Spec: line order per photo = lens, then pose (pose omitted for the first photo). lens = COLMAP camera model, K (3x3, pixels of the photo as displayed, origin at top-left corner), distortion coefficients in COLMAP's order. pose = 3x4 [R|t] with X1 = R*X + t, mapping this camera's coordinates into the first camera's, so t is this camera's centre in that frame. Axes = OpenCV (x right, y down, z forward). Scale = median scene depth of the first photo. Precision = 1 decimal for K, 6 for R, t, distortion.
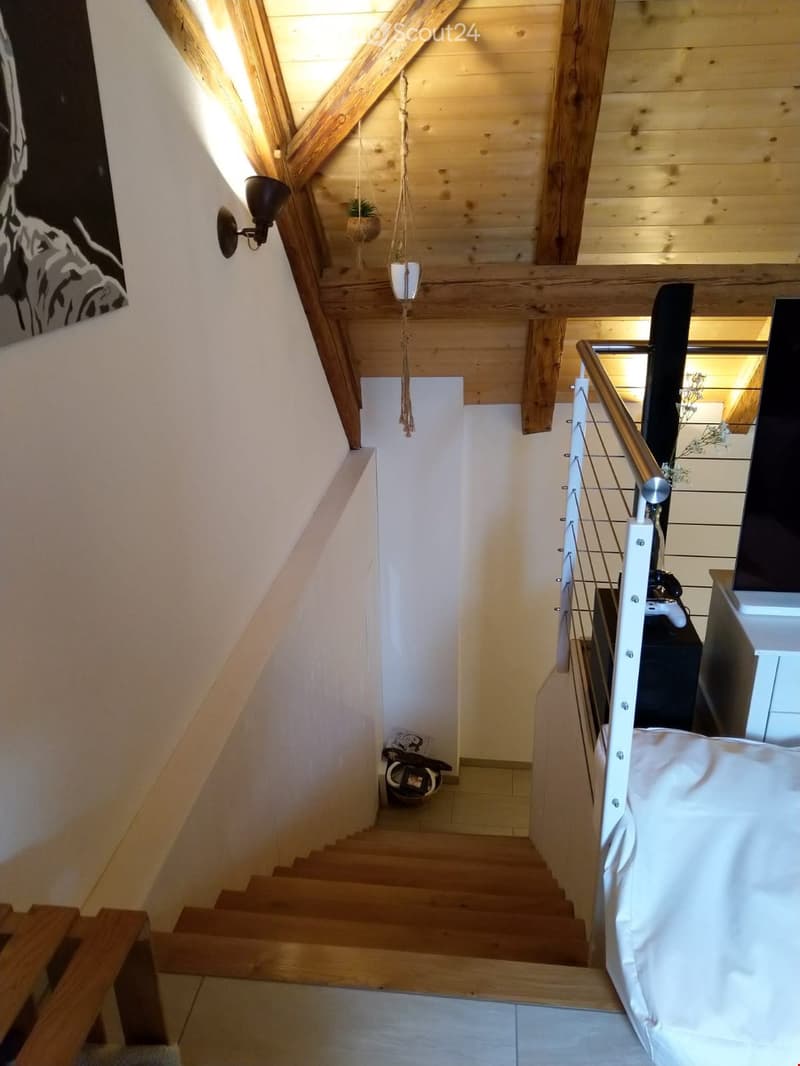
lens RADIAL K [[829.5, 0, 399.8], [0, 829.5, 536.0], [0, 0, 1]] dist [0.007832, 0.006870]
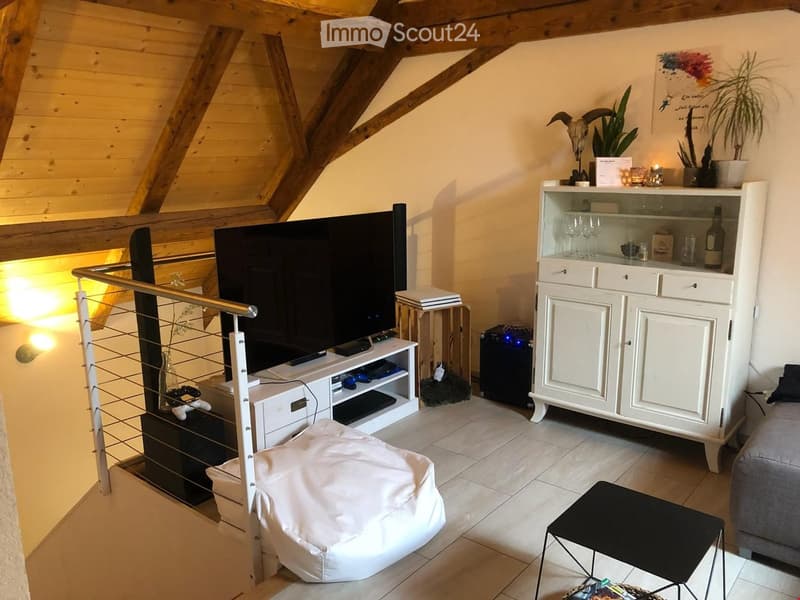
lens RADIAL K [[655.9, 0, 400.0], [0, 655.9, 299.4], [0, 0, 1]] dist [0.042971, 0.004249]
pose [[0.545590, -0.171331, 0.820352, -0.691766], [0.324312, 0.945776, -0.018164, 0.054139], [-0.772757, 0.275960, 0.571570, -0.233379]]
